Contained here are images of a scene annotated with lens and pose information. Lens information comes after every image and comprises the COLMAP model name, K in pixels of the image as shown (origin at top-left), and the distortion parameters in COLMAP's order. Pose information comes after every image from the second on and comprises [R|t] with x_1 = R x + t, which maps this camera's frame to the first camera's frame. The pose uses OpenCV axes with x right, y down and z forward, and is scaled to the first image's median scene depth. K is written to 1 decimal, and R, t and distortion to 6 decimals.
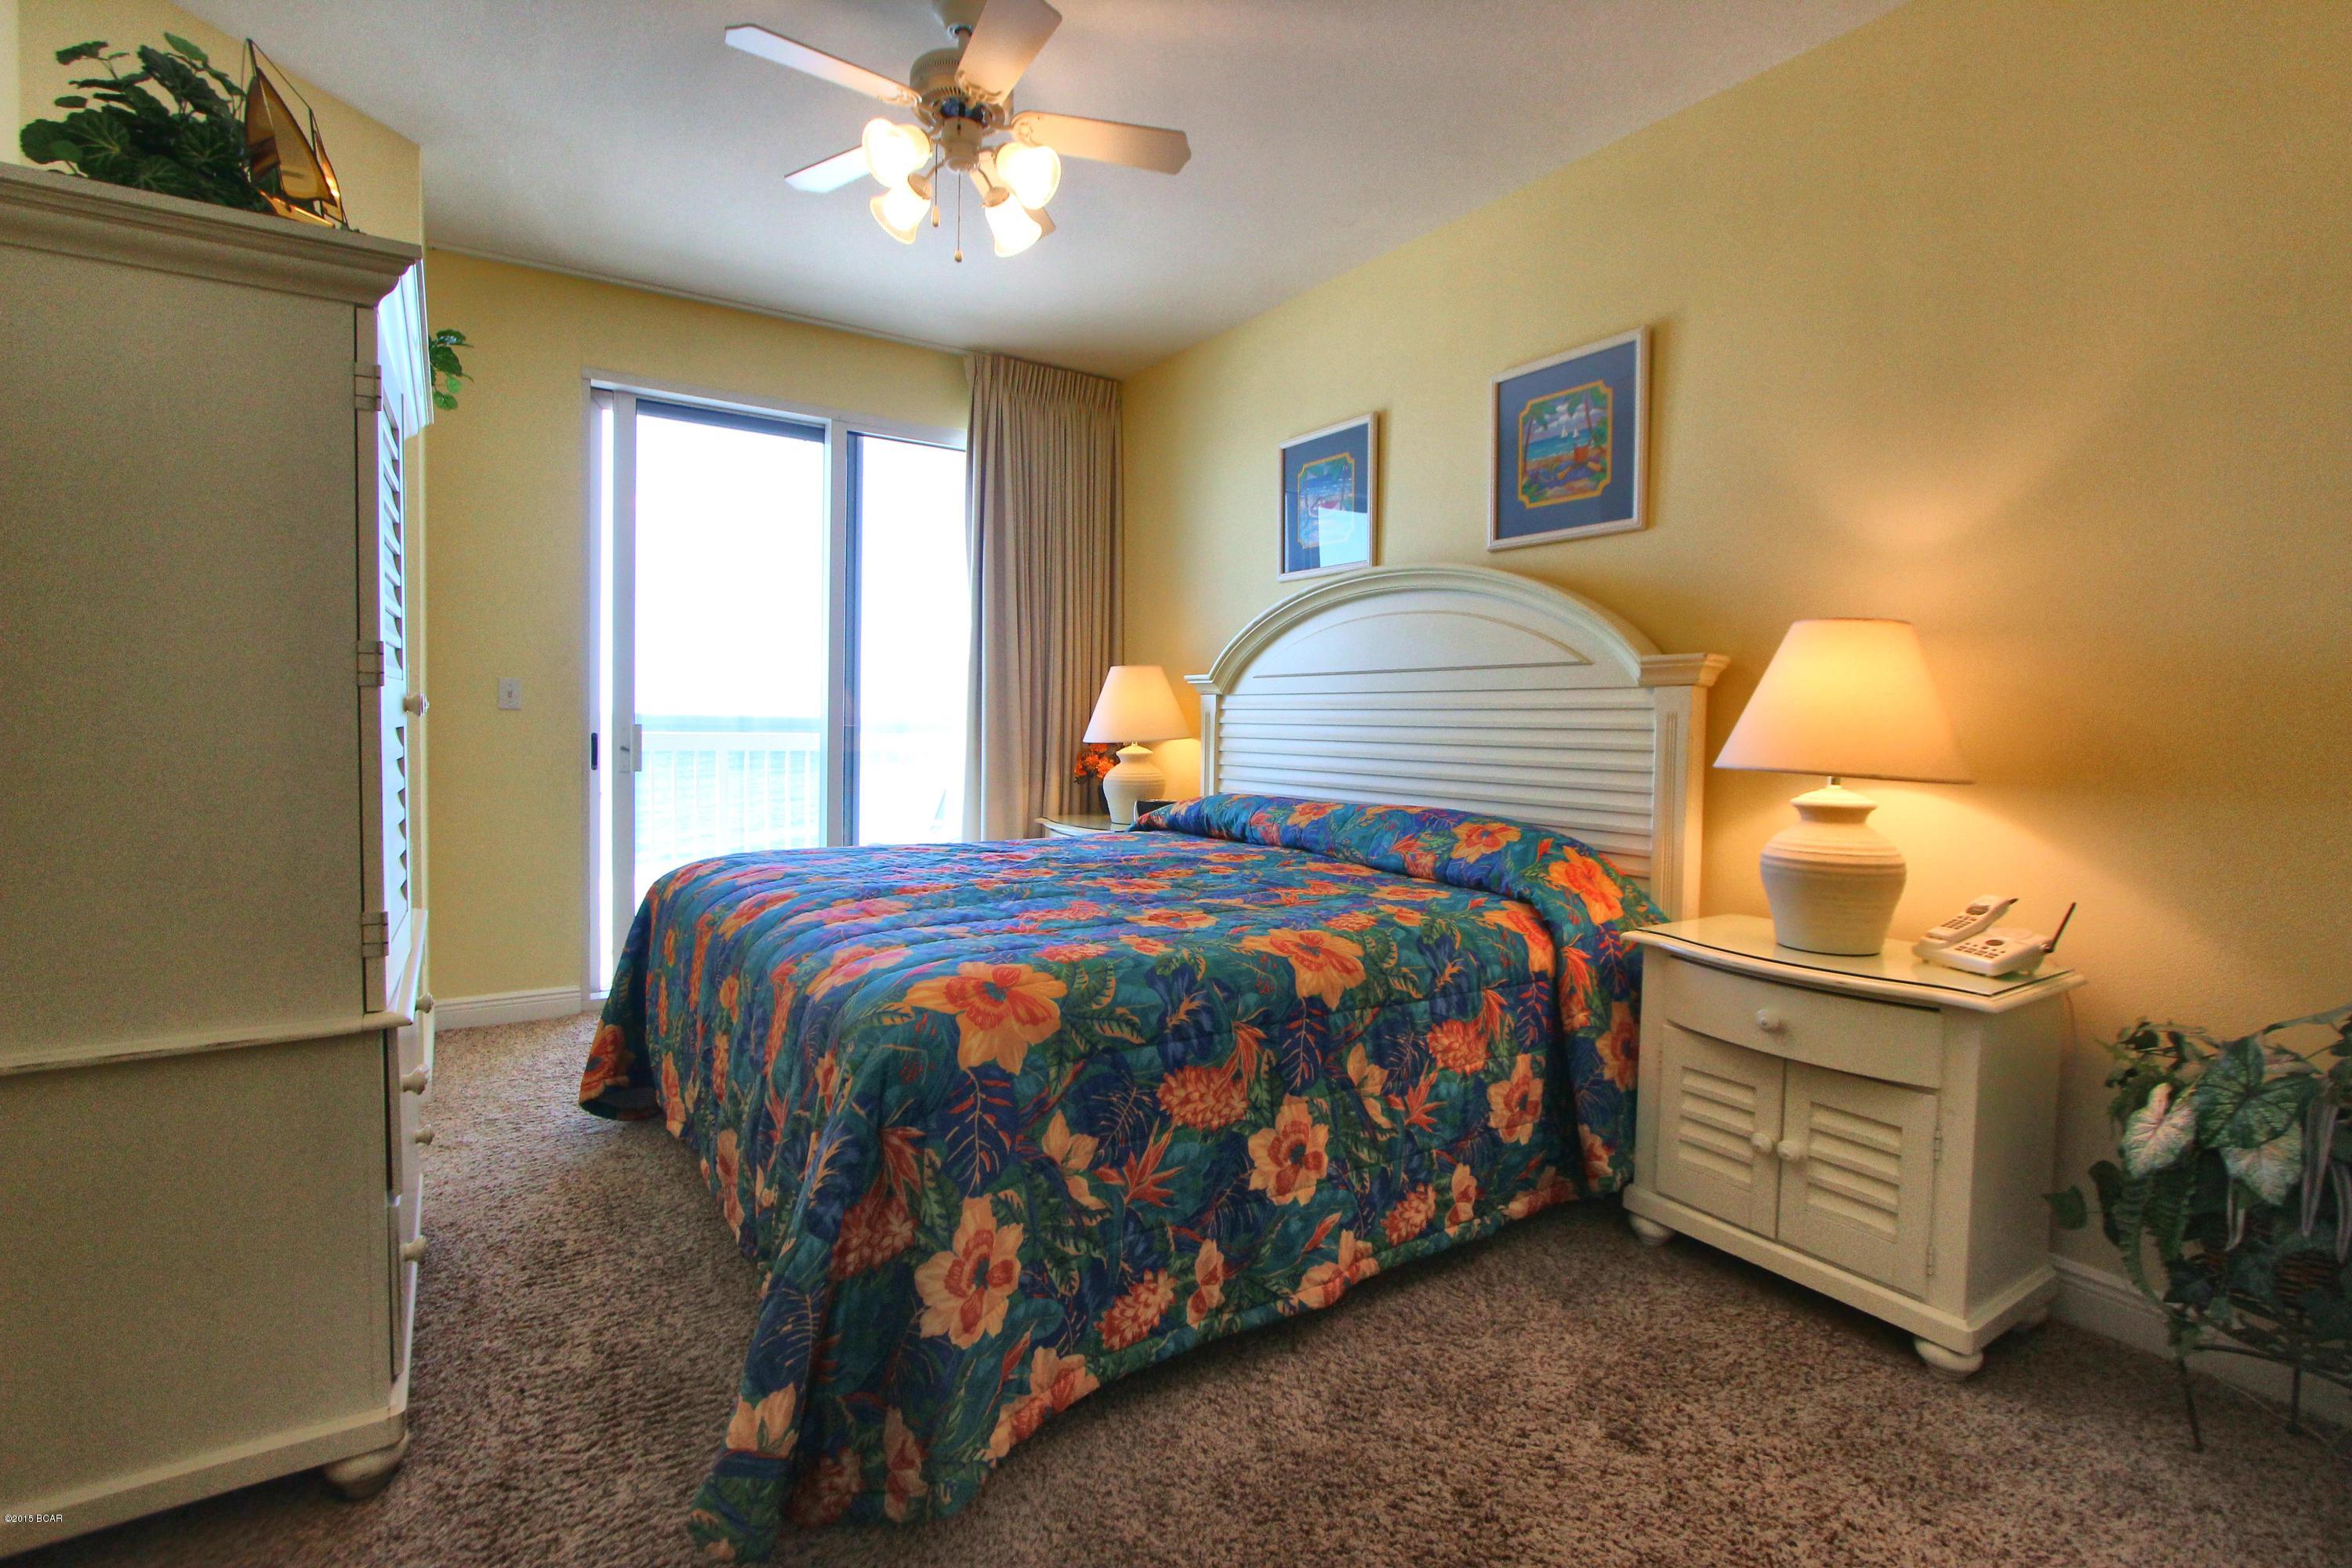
lens RADIAL K [[1091.5, 0, 1183.2], [0, 1091.5, 784.4], [0, 0, 1]] dist [-0.009660, 0.000013]
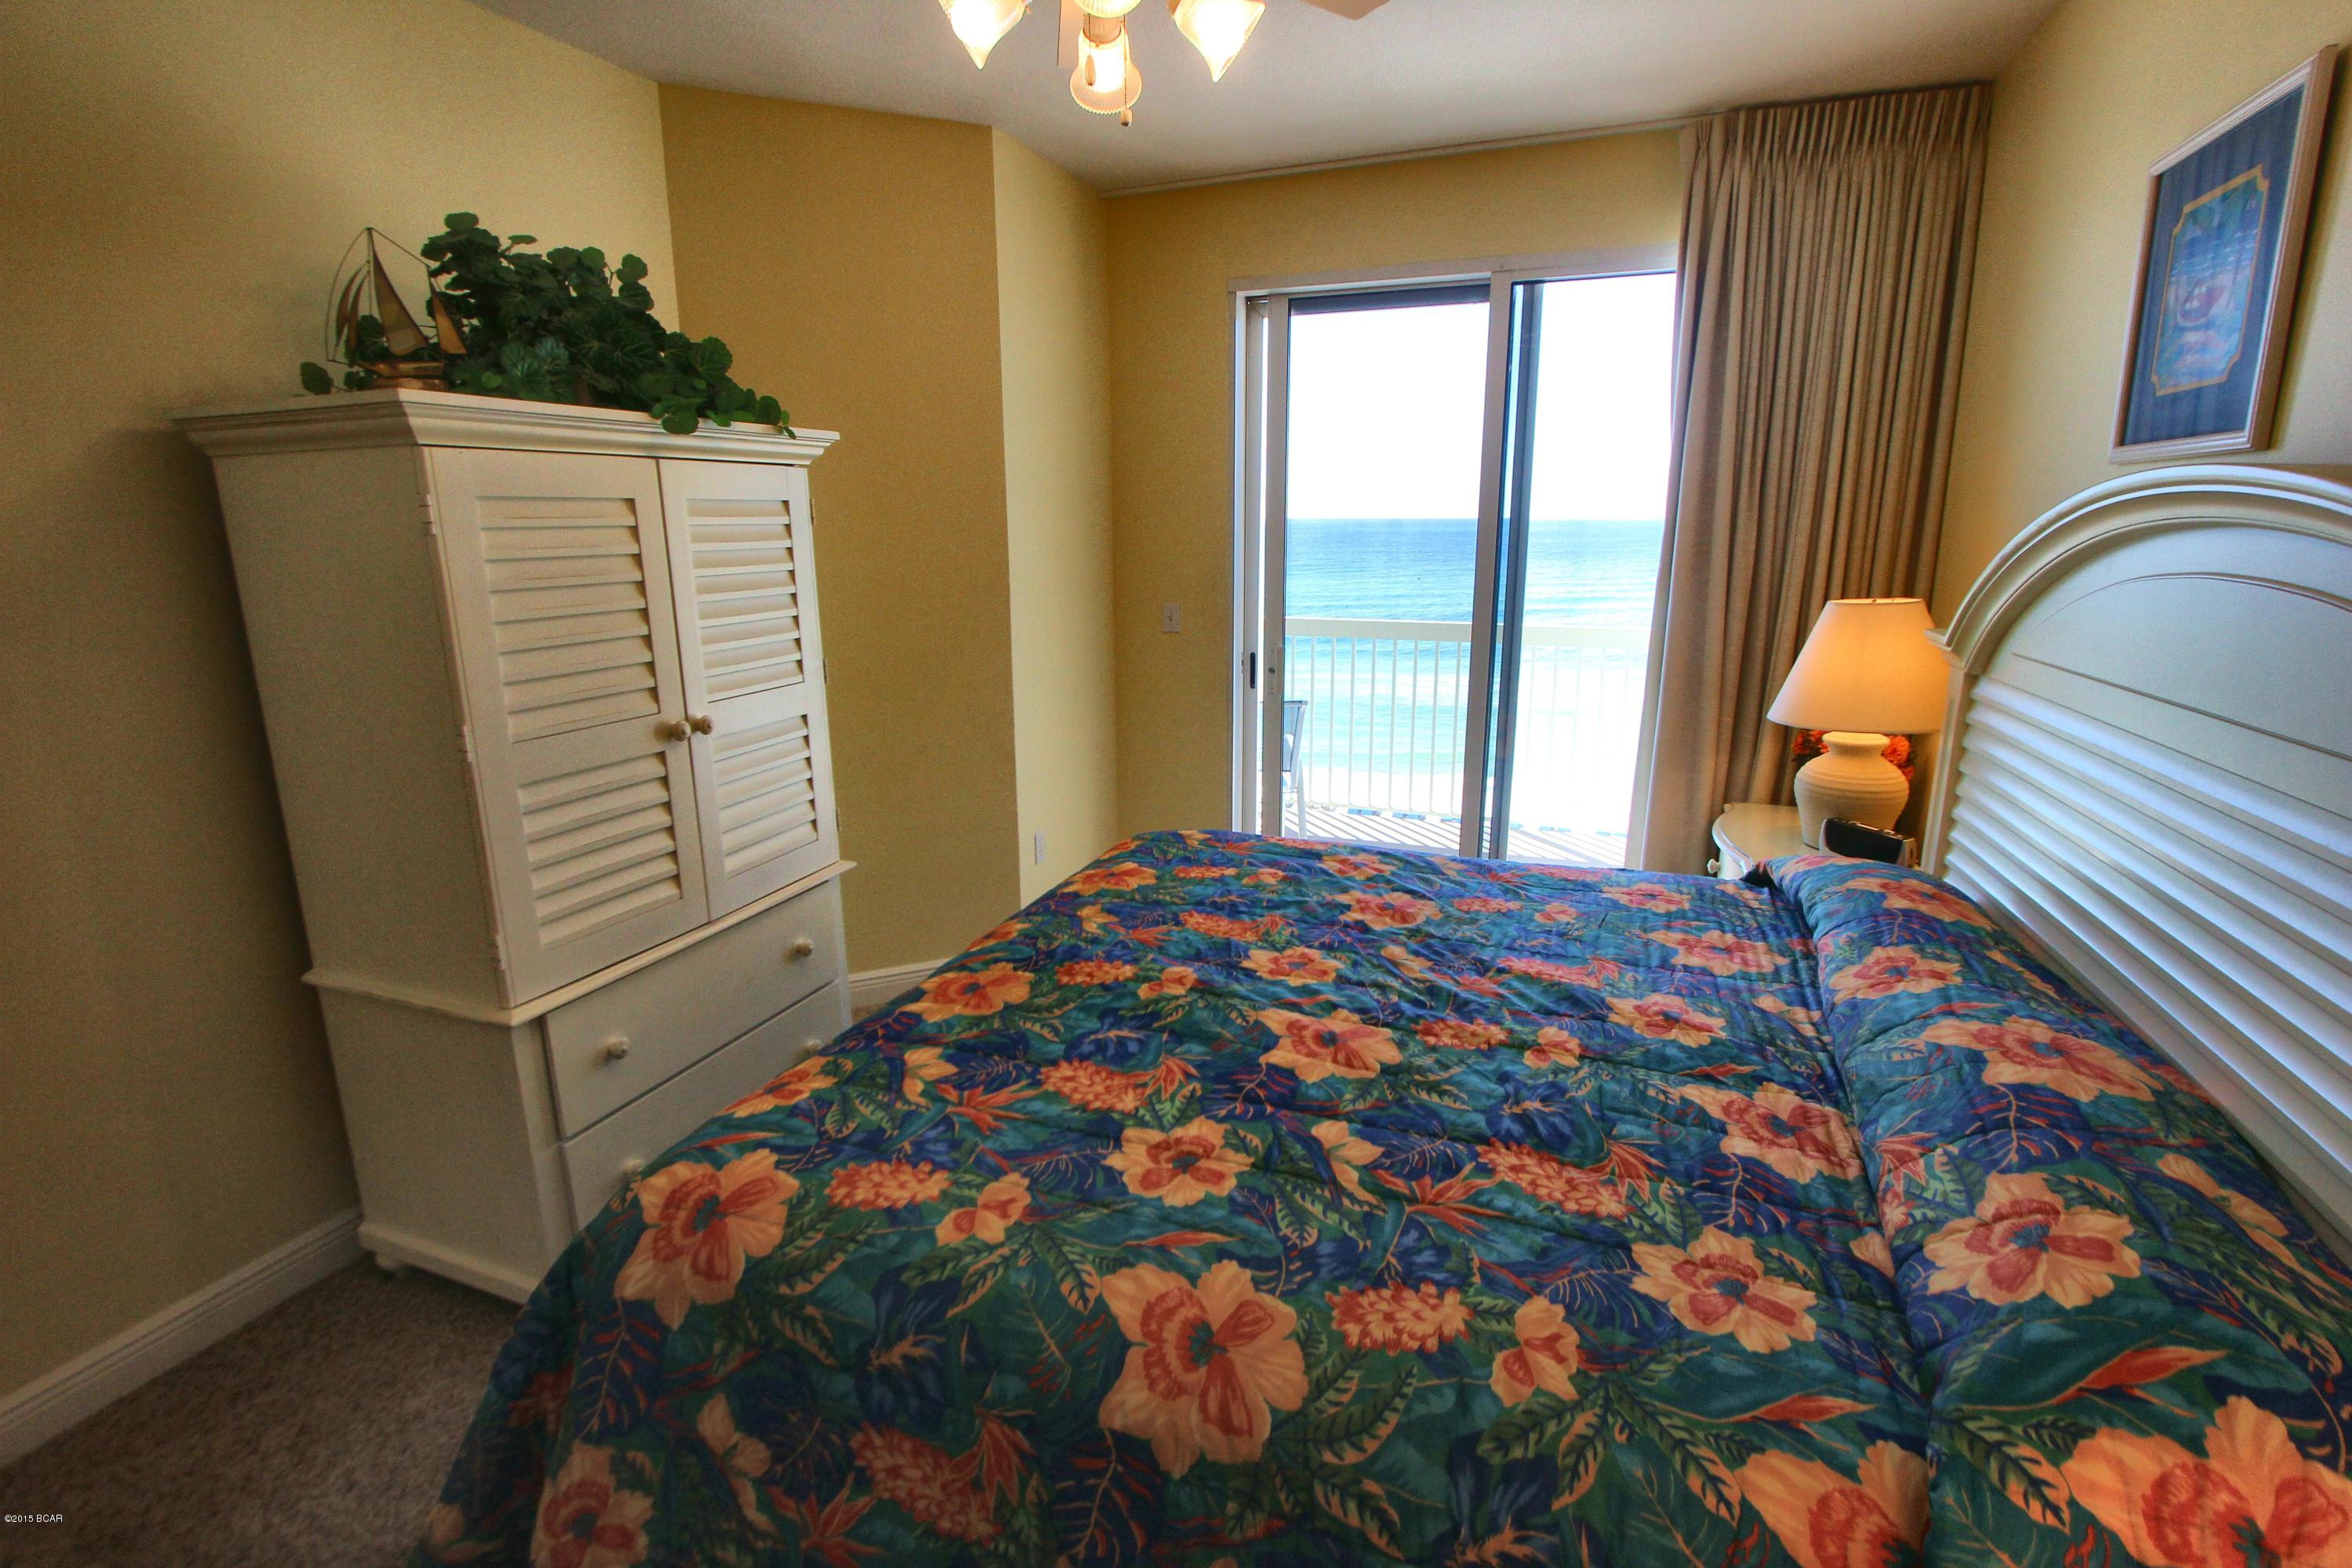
lens RADIAL K [[1091.5, 0, 1156.5], [0, 1091.5, 769.0], [0, 0, 1]] dist [-0.009660, 0.000013]
pose [[0.566522, 0.162677, -0.807830, 0.285033], [-0.030868, 0.983822, 0.176470, -0.133469], [0.823468, -0.075039, 0.562379, 0.390206]]
